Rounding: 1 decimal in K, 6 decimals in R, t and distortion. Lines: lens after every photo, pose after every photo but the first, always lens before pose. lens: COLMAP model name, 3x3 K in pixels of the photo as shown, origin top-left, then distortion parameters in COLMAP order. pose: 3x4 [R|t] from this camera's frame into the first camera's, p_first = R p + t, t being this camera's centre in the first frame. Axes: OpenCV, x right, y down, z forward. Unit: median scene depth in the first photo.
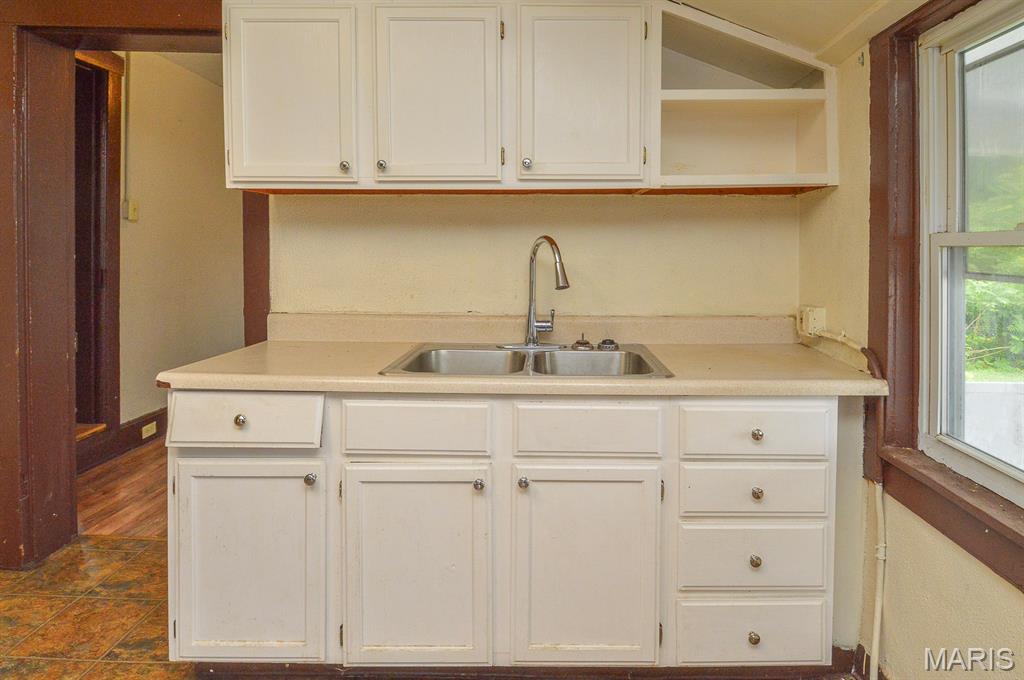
lens RADIAL K [[632.9, 0, 512.5], [0, 632.9, 248.1], [0, 0, 1]] dist [0.001292, 0.000135]
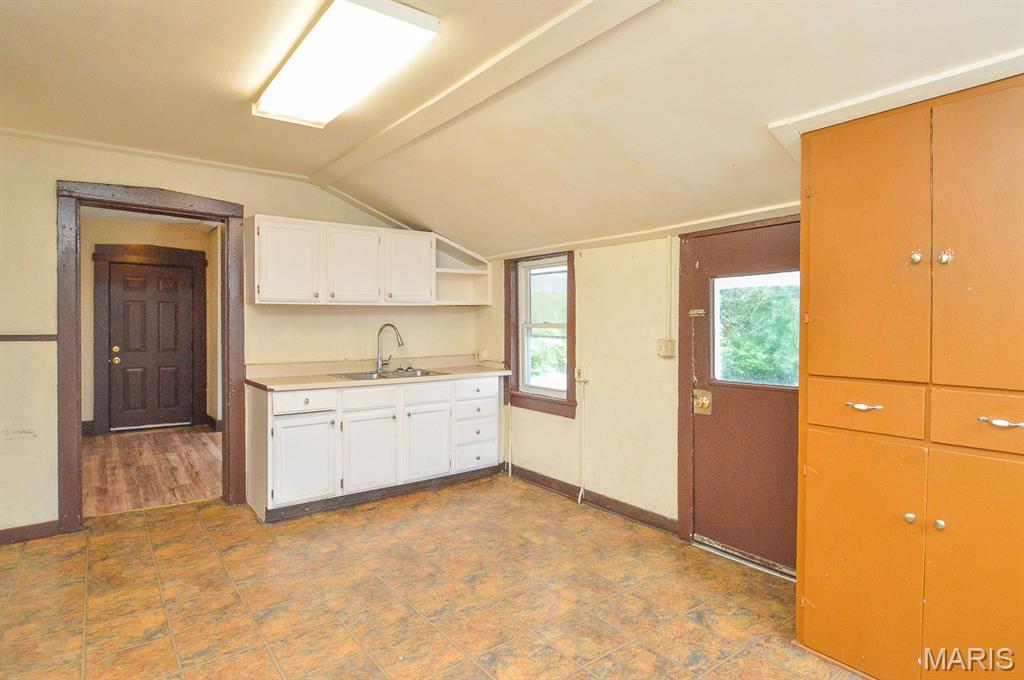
lens RADIAL K [[548.6, 0, 509.8], [0, 548.6, 317.8], [0, 0, 1]] dist [-0.001561, -0.000299]
pose [[0.794806, -0.003848, 0.606851, -1.021055], [0.012347, 0.999875, -0.009831, -0.021649], [-0.606738, 0.015307, 0.794754, -1.114019]]
